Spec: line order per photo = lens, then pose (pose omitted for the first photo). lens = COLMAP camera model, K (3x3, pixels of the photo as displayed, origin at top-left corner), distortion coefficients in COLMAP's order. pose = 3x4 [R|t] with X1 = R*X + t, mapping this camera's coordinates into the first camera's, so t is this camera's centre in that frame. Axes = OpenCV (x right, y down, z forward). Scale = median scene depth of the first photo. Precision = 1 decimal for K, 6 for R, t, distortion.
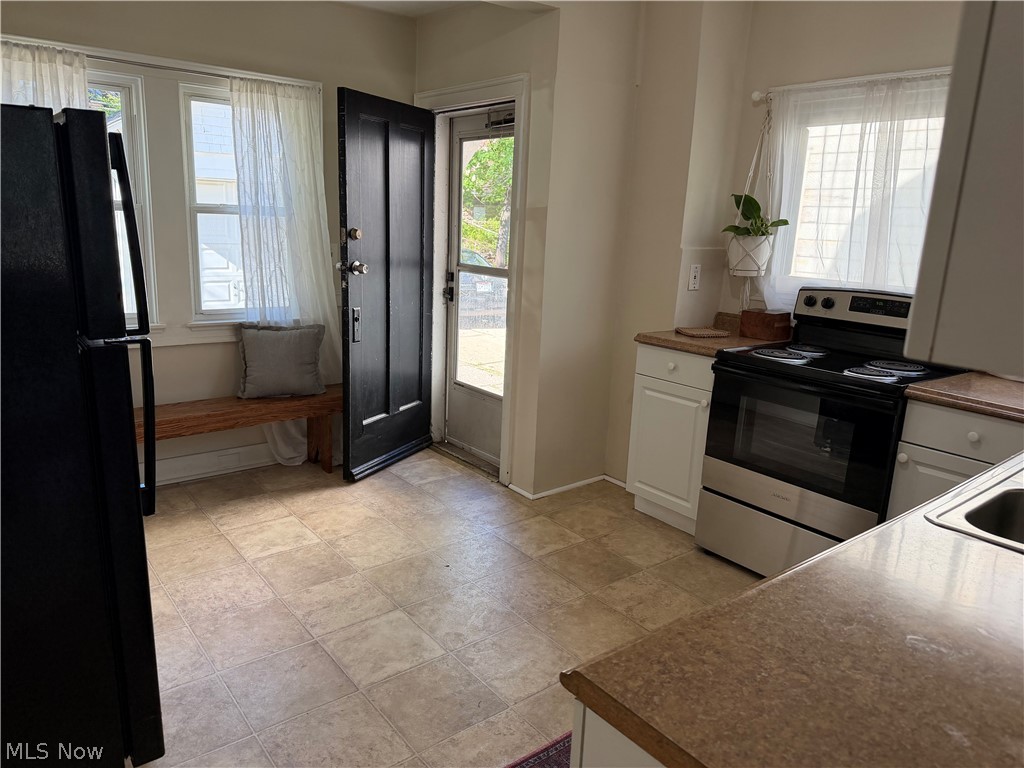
lens RADIAL K [[711.9, 0, 519.7], [0, 711.9, 390.0], [0, 0, 1]] dist [0.009538, -0.017889]
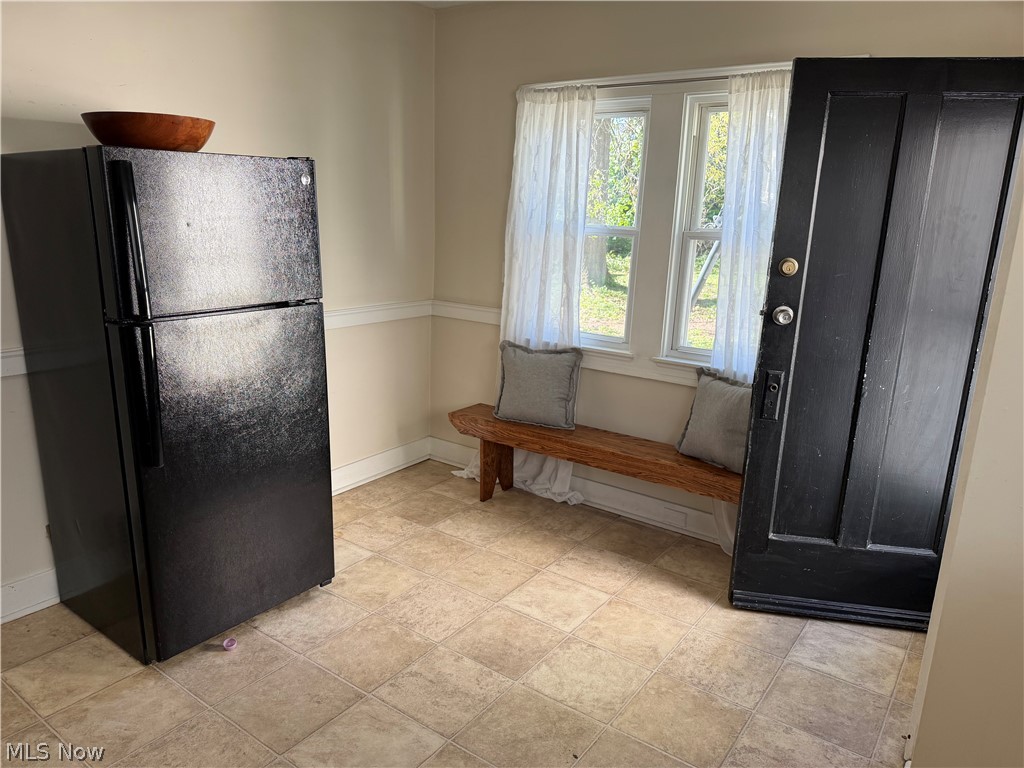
lens RADIAL K [[711.9, 0, 519.6], [0, 711.9, 385.9], [0, 0, 1]] dist [0.009538, -0.017889]
pose [[0.261410, 0.193921, -0.945547, 0.386822], [-0.254692, 0.958750, 0.126216, -0.134044], [0.931019, 0.207830, 0.300017, 0.592638]]
